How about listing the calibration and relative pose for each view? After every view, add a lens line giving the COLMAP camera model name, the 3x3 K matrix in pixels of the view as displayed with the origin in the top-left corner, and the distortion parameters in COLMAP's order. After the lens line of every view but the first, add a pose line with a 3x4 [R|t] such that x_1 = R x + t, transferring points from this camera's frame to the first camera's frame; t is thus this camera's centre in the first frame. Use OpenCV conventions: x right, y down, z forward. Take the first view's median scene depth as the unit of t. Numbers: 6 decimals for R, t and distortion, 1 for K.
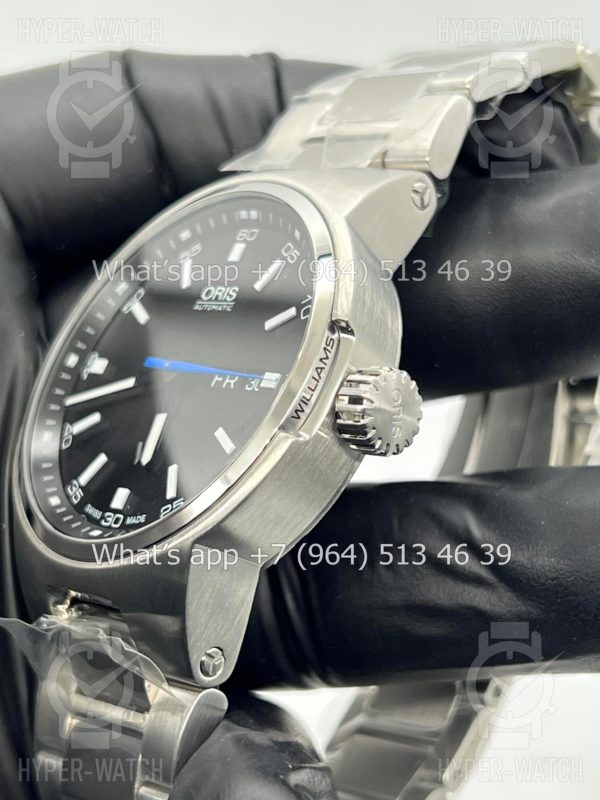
lens RADIAL K [[1840.6, 0, 301.7], [0, 1840.6, 399.3], [0, 0, 1]] dist [0.156993, 0.000000]
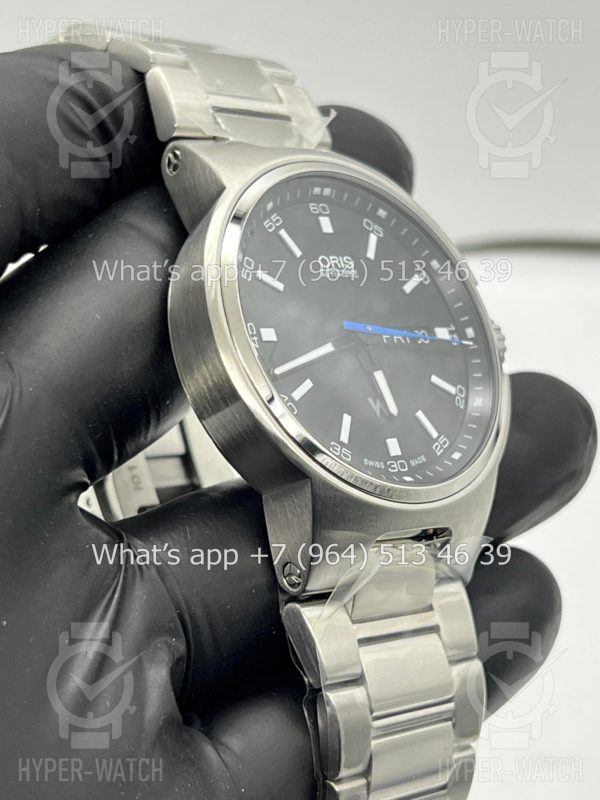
lens RADIAL K [[1840.6, 0, 300.8], [0, 1840.6, 399.1], [0, 0, 1]] dist [0.156993, 0.000000]
pose [[-0.024479, -0.144291, 0.989233, -1.215174], [-0.015279, 0.989467, 0.143947, -0.139878], [-0.999584, -0.011590, -0.026426, 1.059787]]
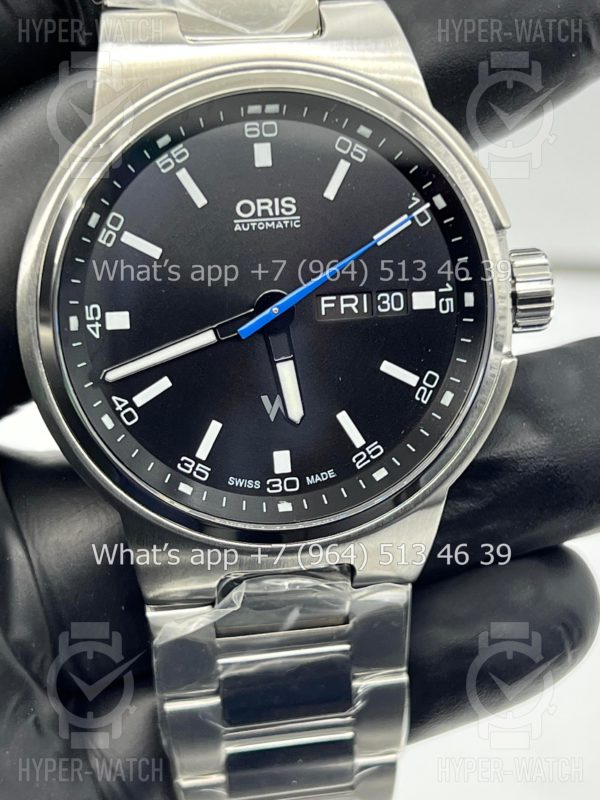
lens RADIAL K [[1840.6, 0, 317.1], [0, 1840.6, 420.5], [0, 0, 1]] dist [0.156993, 0.000000]
pose [[0.523388, -0.510008, 0.682610, -0.704238], [0.034837, 0.813235, 0.580892, -0.498534], [-0.851382, -0.280251, 0.443404, 0.554854]]
